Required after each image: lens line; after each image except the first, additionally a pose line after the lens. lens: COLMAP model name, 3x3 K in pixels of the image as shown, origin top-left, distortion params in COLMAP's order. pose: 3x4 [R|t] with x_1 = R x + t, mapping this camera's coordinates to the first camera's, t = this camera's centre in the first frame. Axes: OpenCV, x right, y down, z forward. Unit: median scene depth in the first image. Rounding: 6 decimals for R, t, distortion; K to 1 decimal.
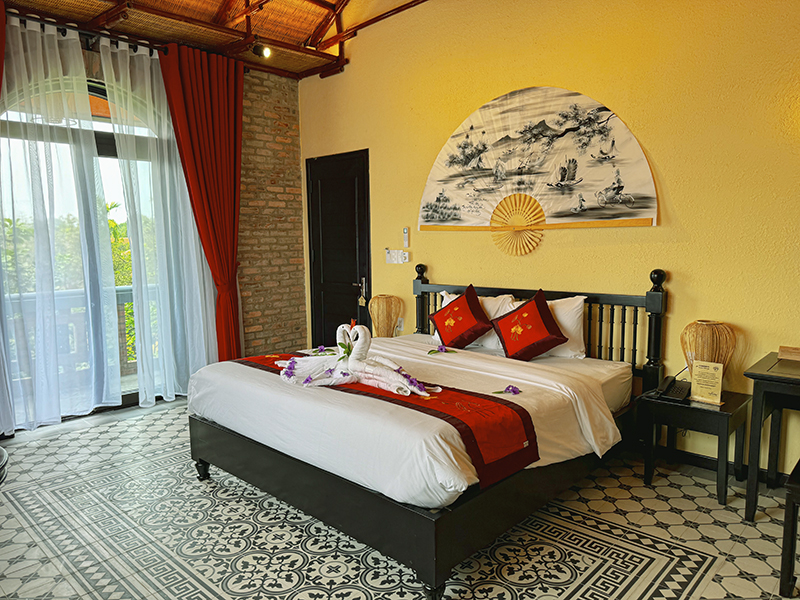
lens RADIAL K [[567.0, 0, 392.4], [0, 567.0, 304.1], [0, 0, 1]] dist [0.047396, -0.049042]
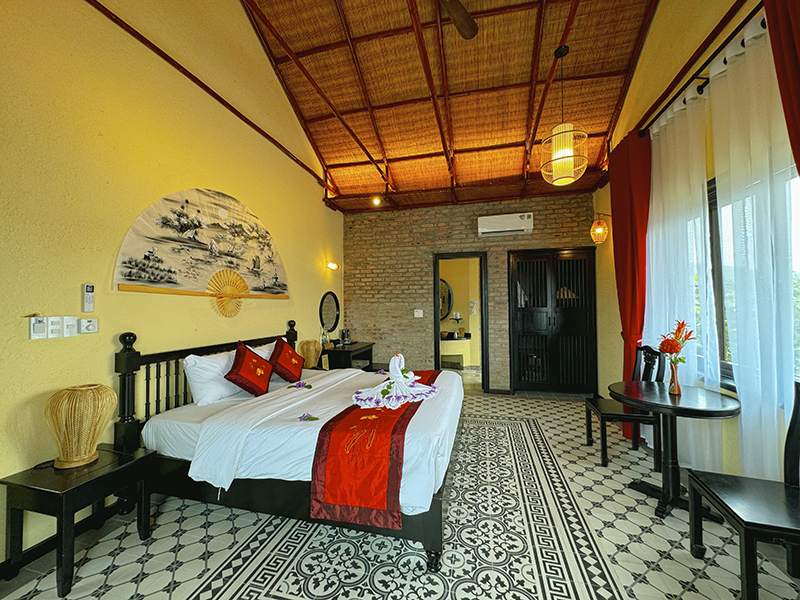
lens RADIAL K [[321.4, 0, 400.0], [0, 321.4, 300.0], [0, 0, 1]] dist [-0.002239, 0.000042]
pose [[-0.484203, 0.044281, 0.873834, -0.670443], [0.120376, 0.992593, 0.016403, -0.096052], [-0.866635, 0.113131, -0.485947, 1.106798]]
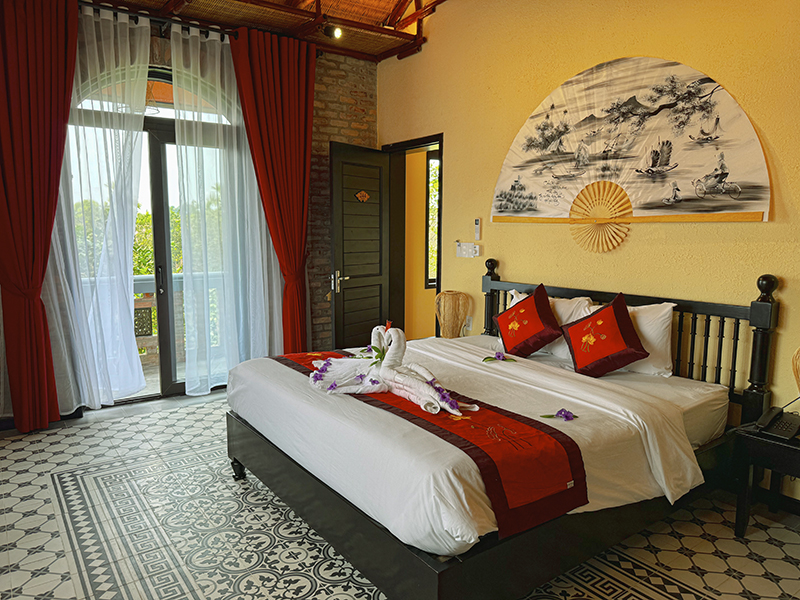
lens RADIAL K [[570.9, 0, 400.0], [0, 570.9, 300.0], [0, 0, 1]] dist [0.005099, 0.000419]
pose [[0.984758, 0.038547, -0.169604, 0.078176], [-0.036767, 0.999231, 0.013626, -0.014749], [0.169999, -0.007183, 0.985418, 0.093233]]
